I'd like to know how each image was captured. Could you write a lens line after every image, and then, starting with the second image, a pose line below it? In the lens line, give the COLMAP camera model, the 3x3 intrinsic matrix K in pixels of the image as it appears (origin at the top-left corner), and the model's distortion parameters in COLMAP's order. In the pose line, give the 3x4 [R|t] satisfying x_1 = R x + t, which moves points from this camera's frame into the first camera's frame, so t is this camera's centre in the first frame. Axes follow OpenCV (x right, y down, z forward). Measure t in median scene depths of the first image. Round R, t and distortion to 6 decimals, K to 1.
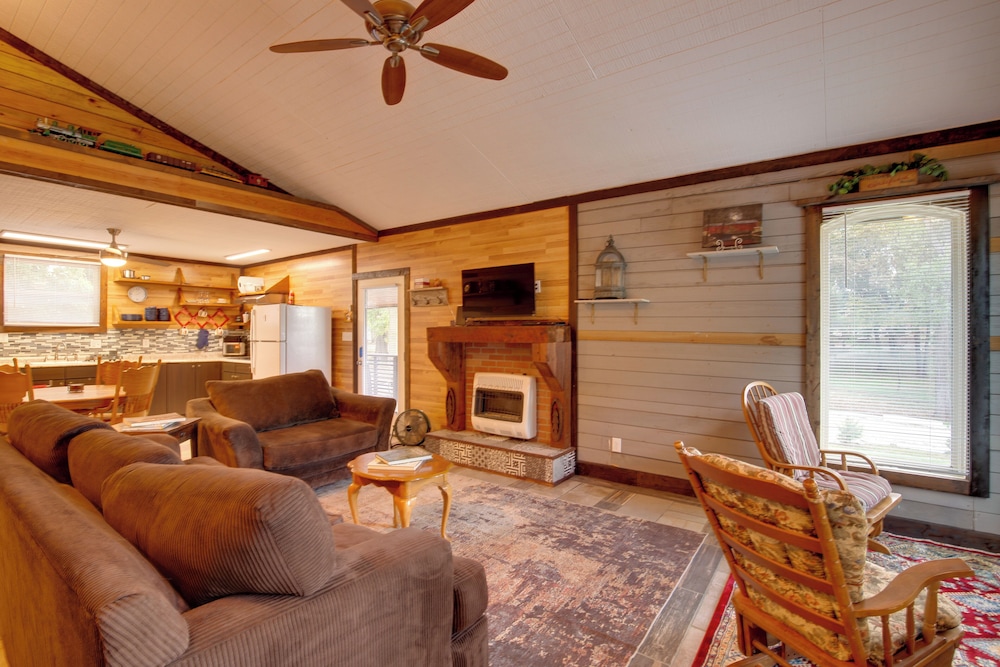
lens RADIAL K [[459.4, 0, 500.0], [0, 459.4, 333.5], [0, 0, 1]] dist [-0.024203, 0.001454]
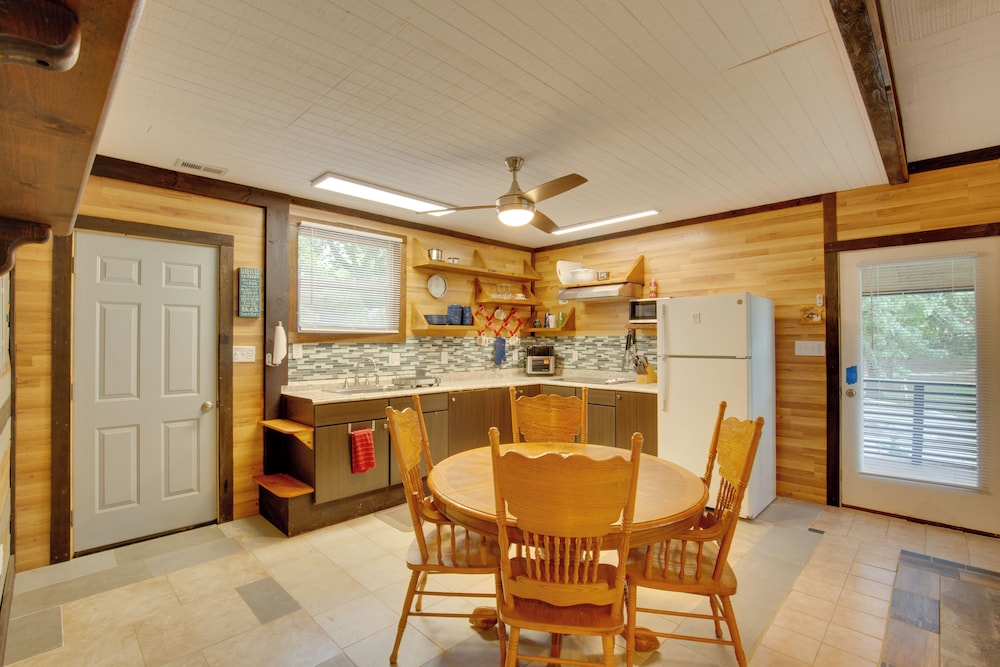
lens RADIAL K [[459.4, 0, 500.0], [0, 459.4, 333.5], [0, 0, 1]] dist [-0.024203, 0.001454]
pose [[0.987513, -0.004435, -0.157475, -0.621874], [0.001932, 0.999869, -0.016042, -0.004002], [0.157526, 0.015537, 0.987393, 0.342750]]
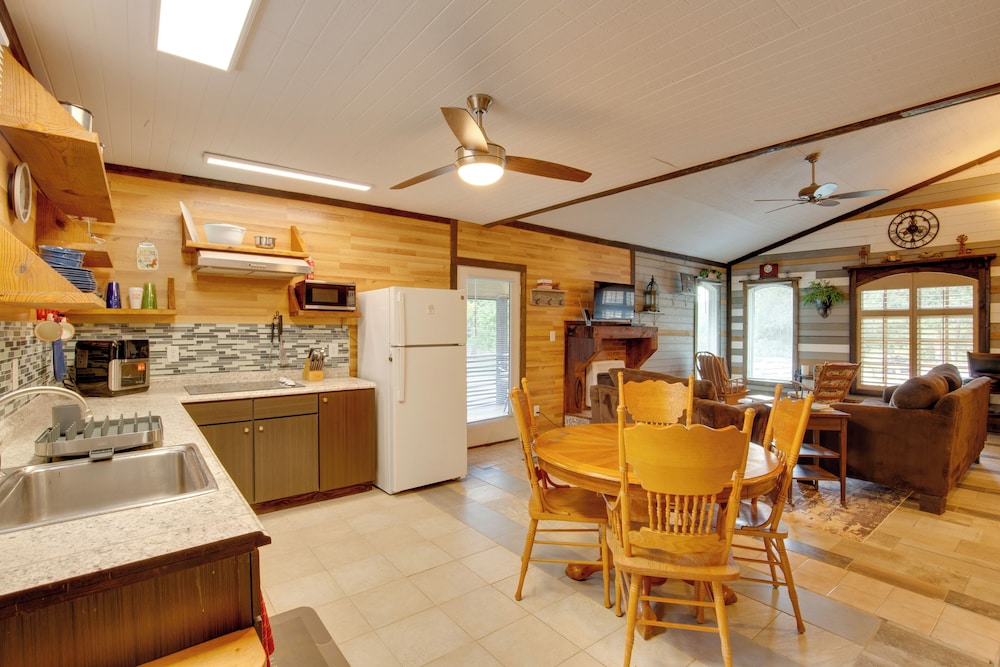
lens RADIAL K [[459.4, 0, 500.0], [0, 459.4, 333.5], [0, 0, 1]] dist [-0.024203, 0.001454]
pose [[0.274908, -0.010818, 0.961410, -1.017360], [-0.000007, 0.999937, 0.011253, -0.006271], [-0.961471, -0.003100, 0.274891, 0.678075]]
